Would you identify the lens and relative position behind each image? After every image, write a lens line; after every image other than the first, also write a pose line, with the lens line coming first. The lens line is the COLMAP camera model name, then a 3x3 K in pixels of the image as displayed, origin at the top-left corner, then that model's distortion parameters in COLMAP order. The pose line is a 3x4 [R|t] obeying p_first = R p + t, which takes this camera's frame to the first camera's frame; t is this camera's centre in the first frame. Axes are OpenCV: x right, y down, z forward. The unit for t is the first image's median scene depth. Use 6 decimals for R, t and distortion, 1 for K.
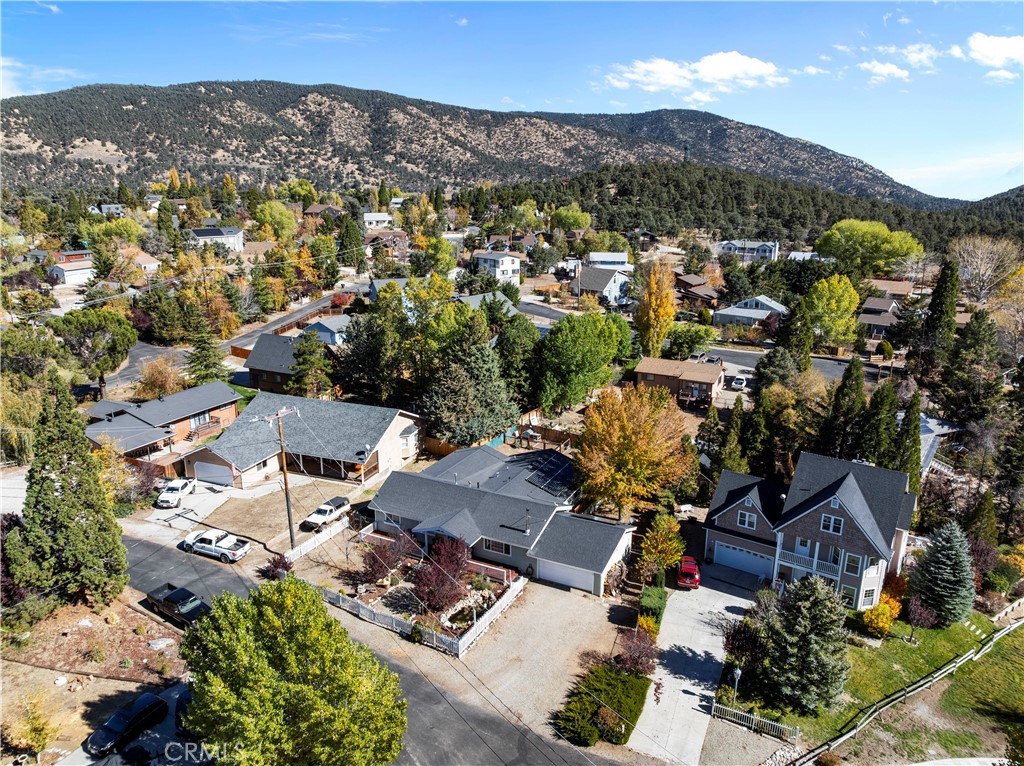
lens RADIAL K [[721.5, 0, 524.7], [0, 721.5, 384.8], [0, 0, 1]] dist [-0.039103, 0.002085]
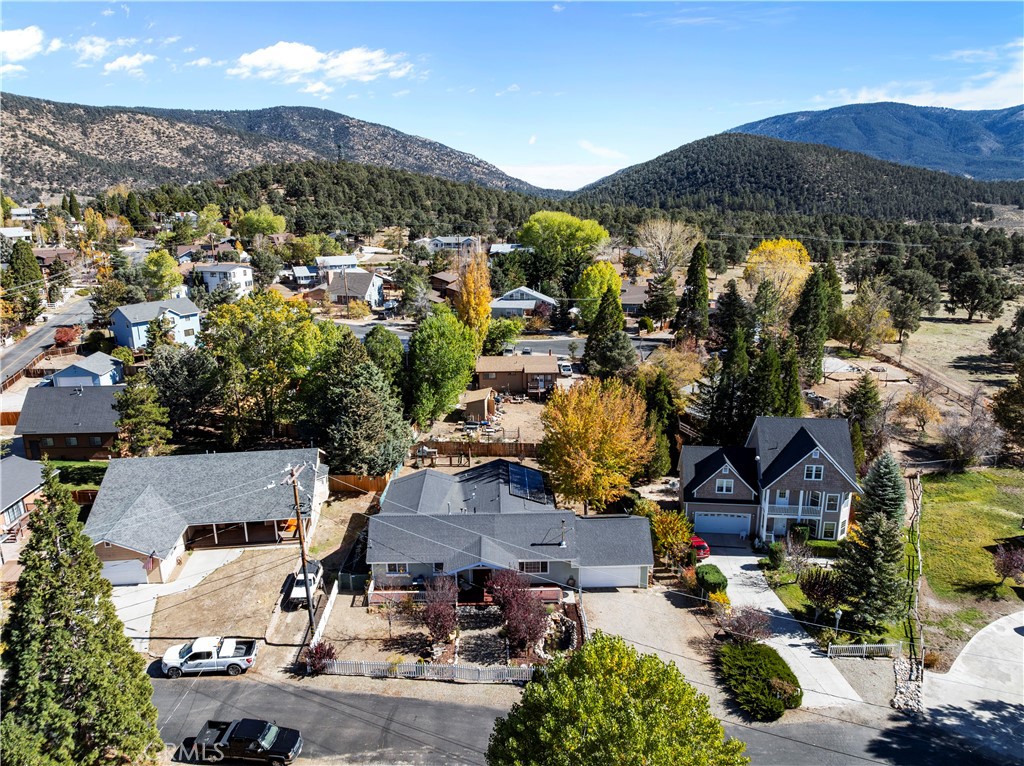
lens RADIAL K [[732.3, 0, 524.2], [0, 732.3, 381.6], [0, 0, 1]] dist [-0.045500, 0.012457]
pose [[0.882949, -0.138752, 0.448496, -0.105138], [0.141386, 0.989564, 0.027798, -0.010544], [-0.447672, 0.038867, 0.893353, 0.033222]]
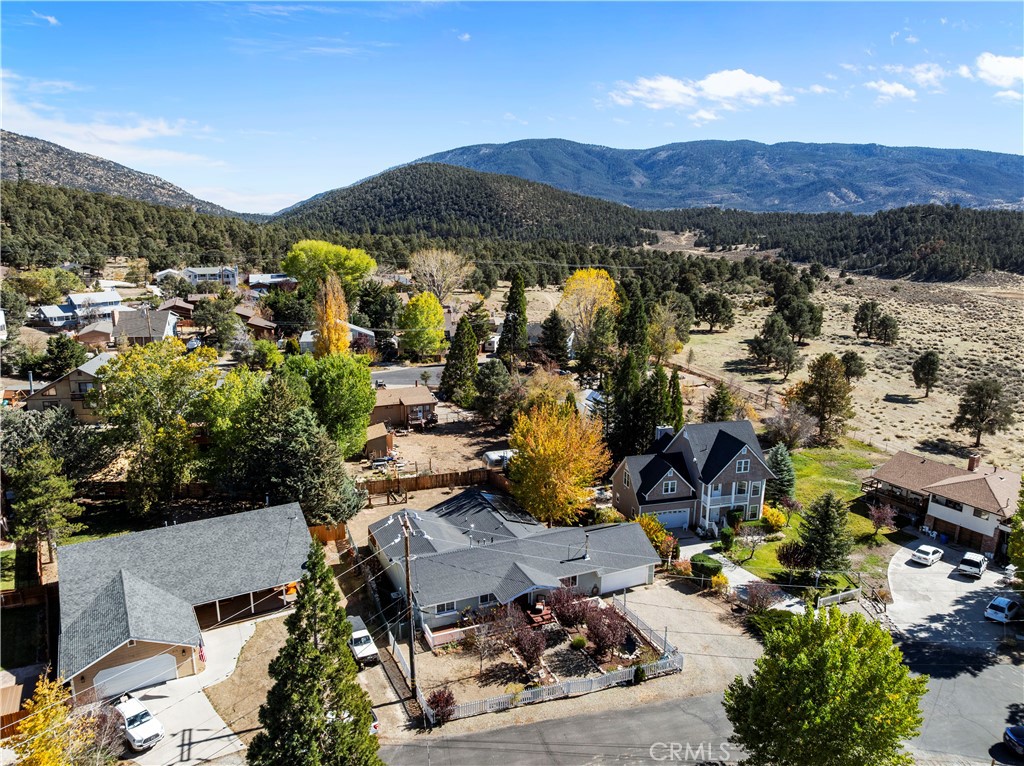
lens RADIAL K [[721.5, 0, 524.7], [0, 721.5, 384.8], [0, 0, 1]] dist [-0.039103, 0.002085]
pose [[0.631465, -0.185078, 0.752993, -0.187207], [0.202146, 0.976810, 0.070569, -0.031449], [-0.748591, 0.107653, 0.654234, 0.081913]]
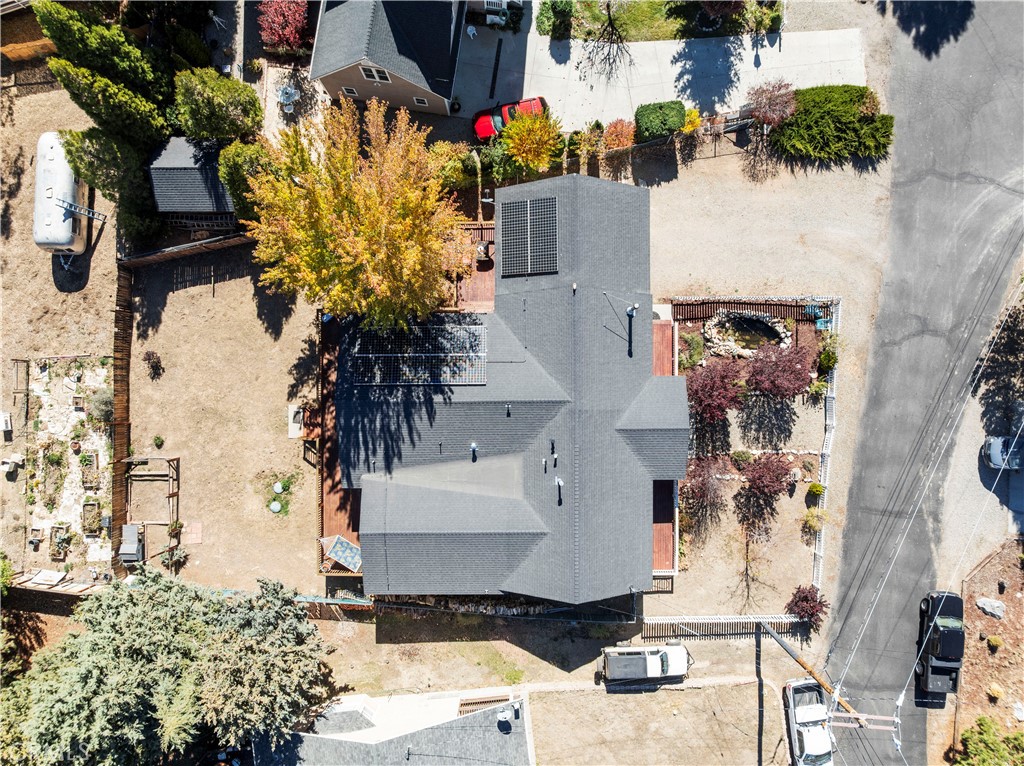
lens RADIAL K [[732.3, 0, 524.2], [0, 732.3, 381.6], [0, 0, 1]] dist [-0.045500, 0.012457]
pose [[-0.440682, -0.897641, 0.006280, -0.003882], [0.247282, -0.114668, 0.962134, -0.111832], [-0.862931, 0.425549, 0.272503, 0.216672]]
